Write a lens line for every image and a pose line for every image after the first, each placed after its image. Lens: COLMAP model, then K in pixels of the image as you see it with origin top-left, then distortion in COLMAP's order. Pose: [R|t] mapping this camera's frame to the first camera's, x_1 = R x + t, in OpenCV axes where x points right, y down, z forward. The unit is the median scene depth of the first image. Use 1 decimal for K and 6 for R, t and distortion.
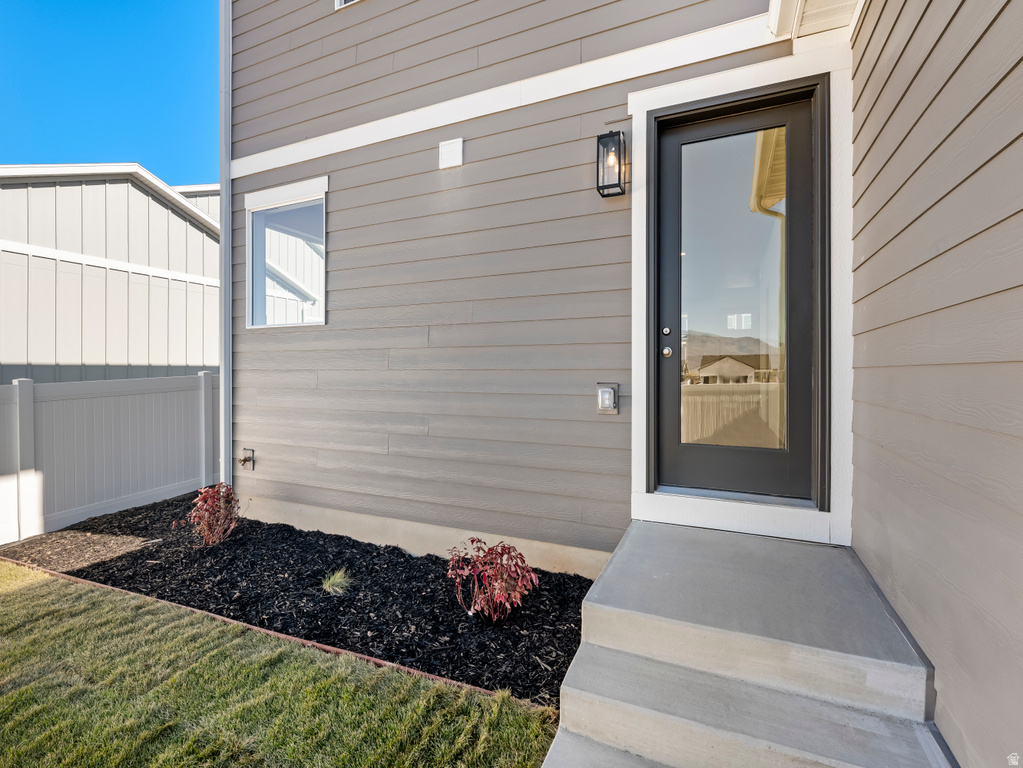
lens RADIAL K [[473.1, 0, 510.2], [0, 473.1, 377.5], [0, 0, 1]] dist [-0.000244, 0.000152]
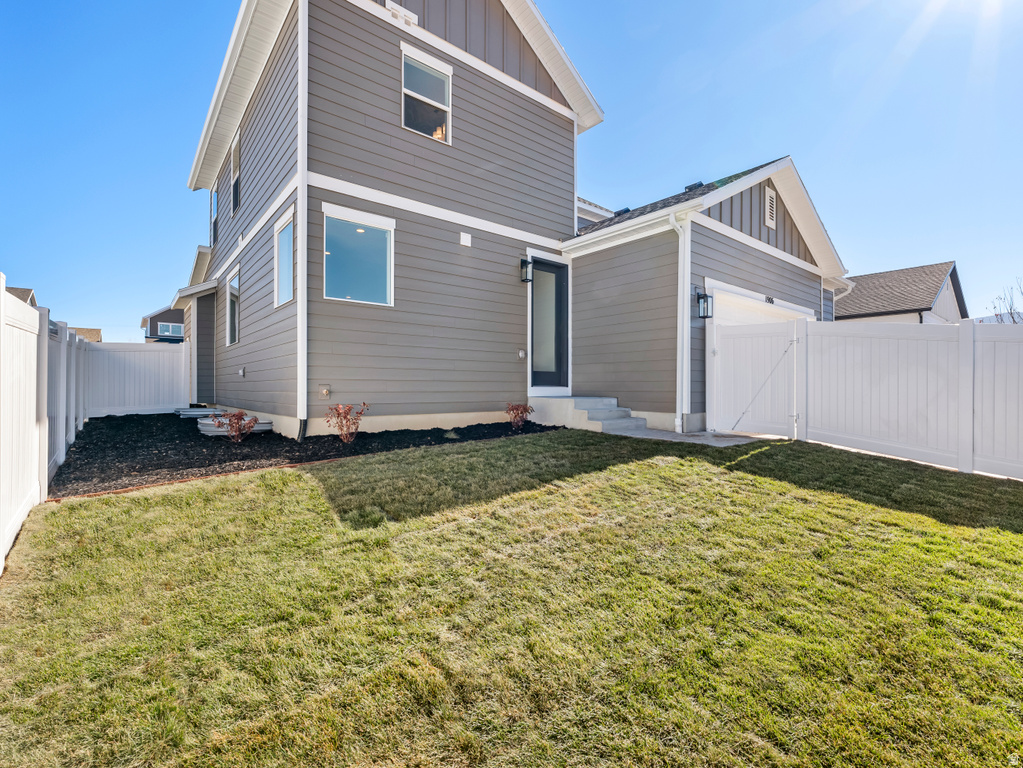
lens RADIAL K [[475.0, 0, 511.5], [0, 475.0, 384.0], [0, 0, 1]] dist [0.000000, -0.000250]
pose [[0.441020, 0.008488, 0.897457, -1.964363], [0.011778, 0.999814, -0.015244, 0.223599], [-0.897420, 0.017293, 0.440838, -0.136532]]
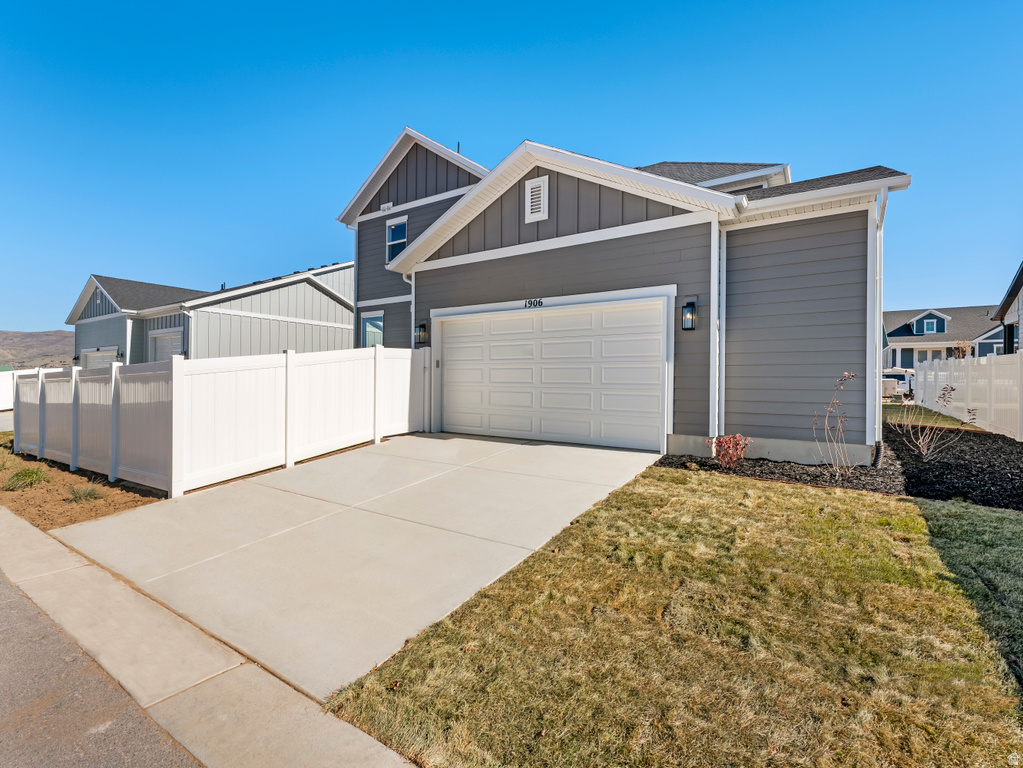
lens RADIAL K [[473.1, 0, 510.2], [0, 473.1, 377.5], [0, 0, 1]] dist [-0.000244, 0.000152]
pose [[0.986478, 0.008208, -0.163689, 1.251306], [-0.012270, 0.999641, -0.023823, 0.158047], [0.163435, 0.025510, 0.986224, -2.563625]]
